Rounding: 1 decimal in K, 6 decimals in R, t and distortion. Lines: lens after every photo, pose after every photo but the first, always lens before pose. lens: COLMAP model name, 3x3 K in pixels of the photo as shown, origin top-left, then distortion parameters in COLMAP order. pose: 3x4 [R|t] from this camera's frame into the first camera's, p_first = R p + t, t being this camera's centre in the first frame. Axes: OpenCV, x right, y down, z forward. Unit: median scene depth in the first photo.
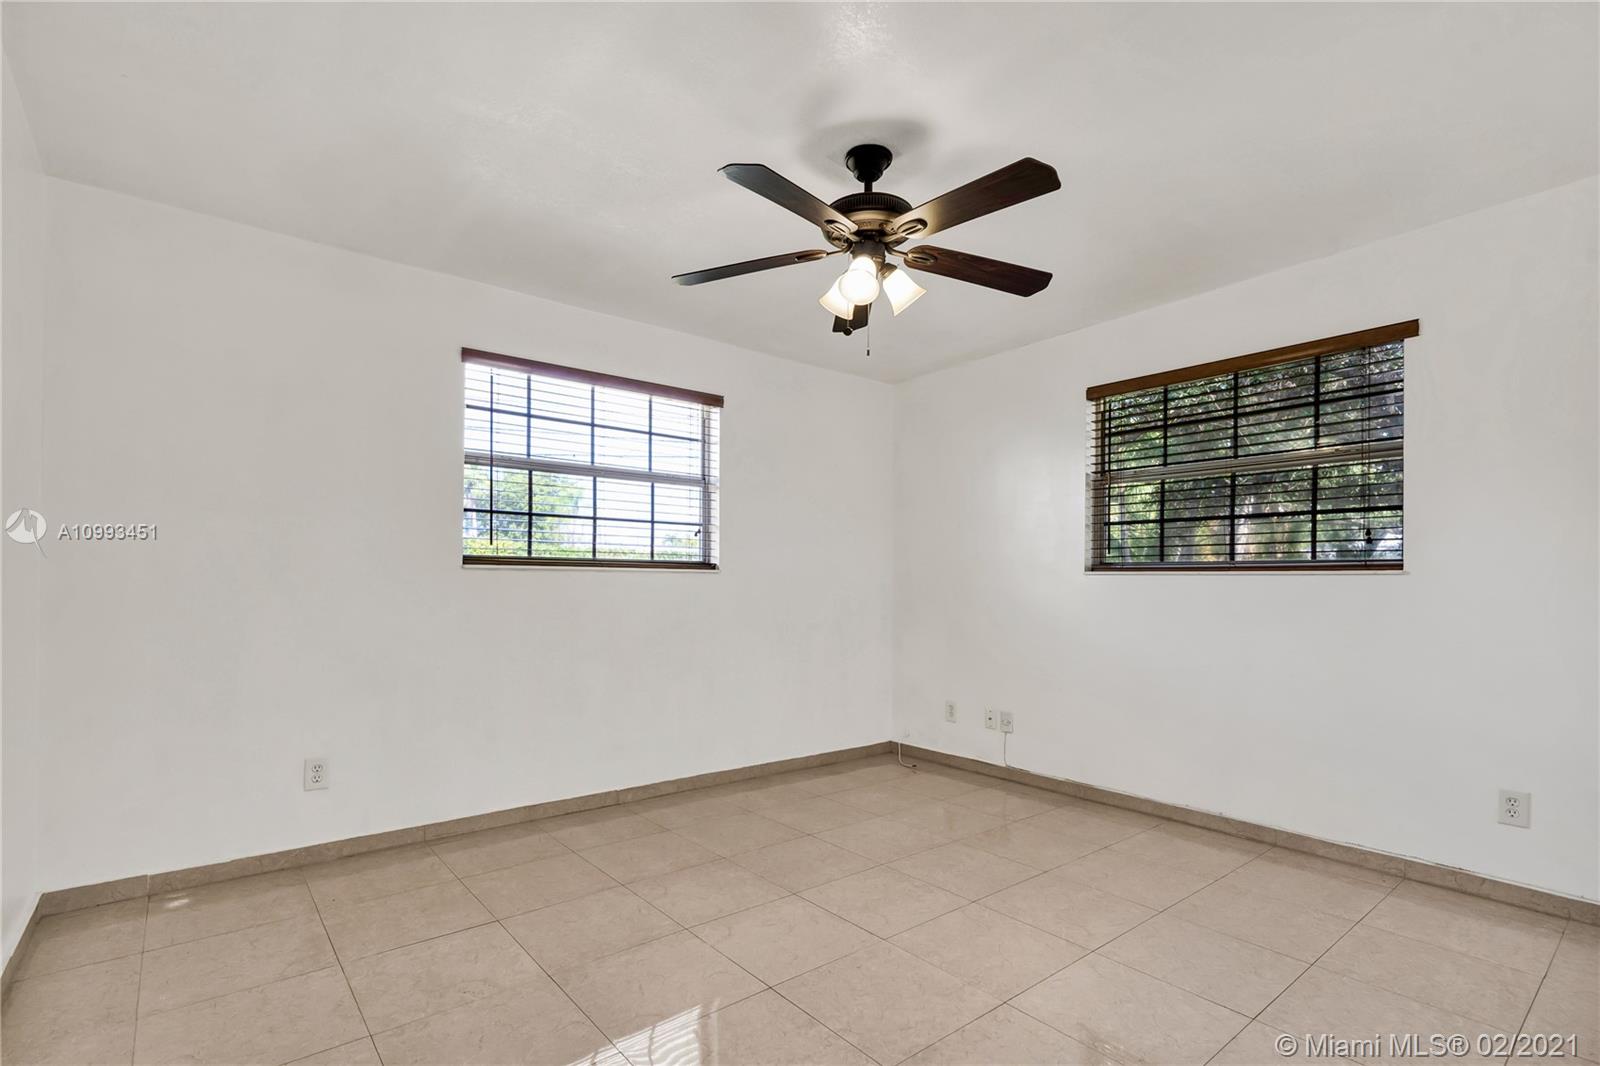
lens RADIAL K [[749.8, 0, 823.4], [0, 749.8, 591.6], [0, 0, 1]] dist [-0.008000, -0.000772]
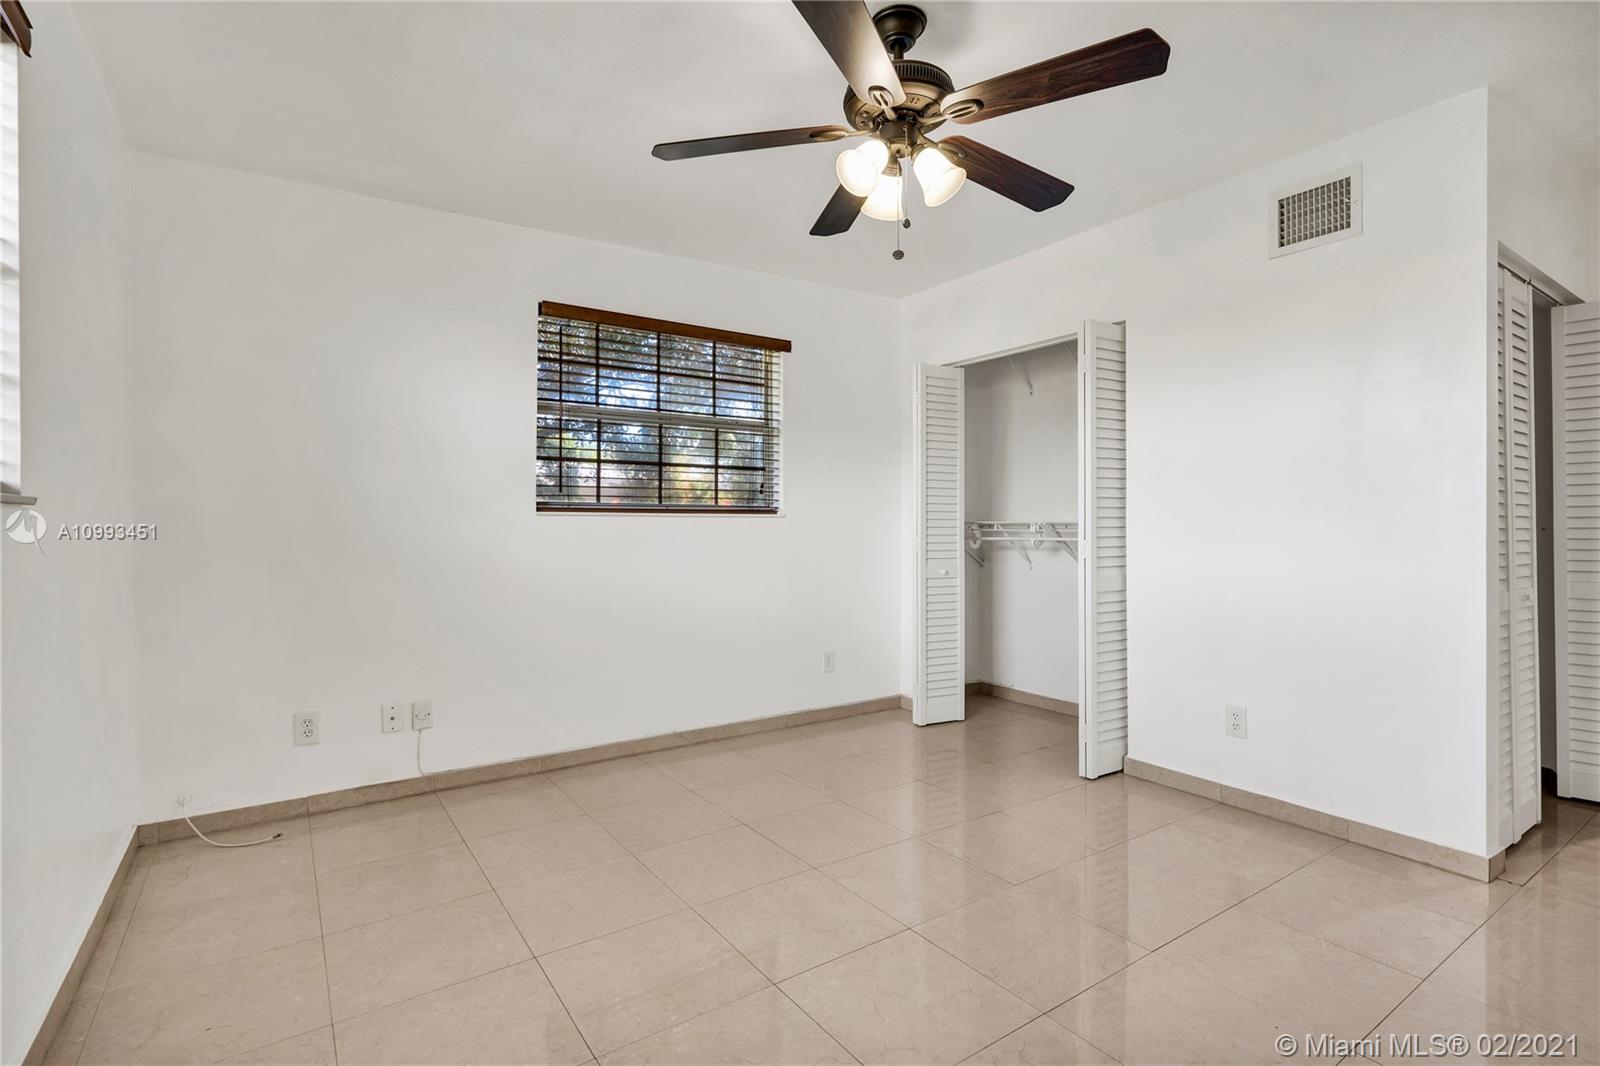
lens RADIAL K [[749.8, 0, 794.0], [0, 749.8, 540.1], [0, 0, 1]] dist [-0.008000, -0.000772]
pose [[0.110074, -0.028625, 0.993511, -0.497520], [0.014846, 0.999521, 0.027153, -0.013456], [-0.993813, 0.011760, 0.110446, 0.632471]]
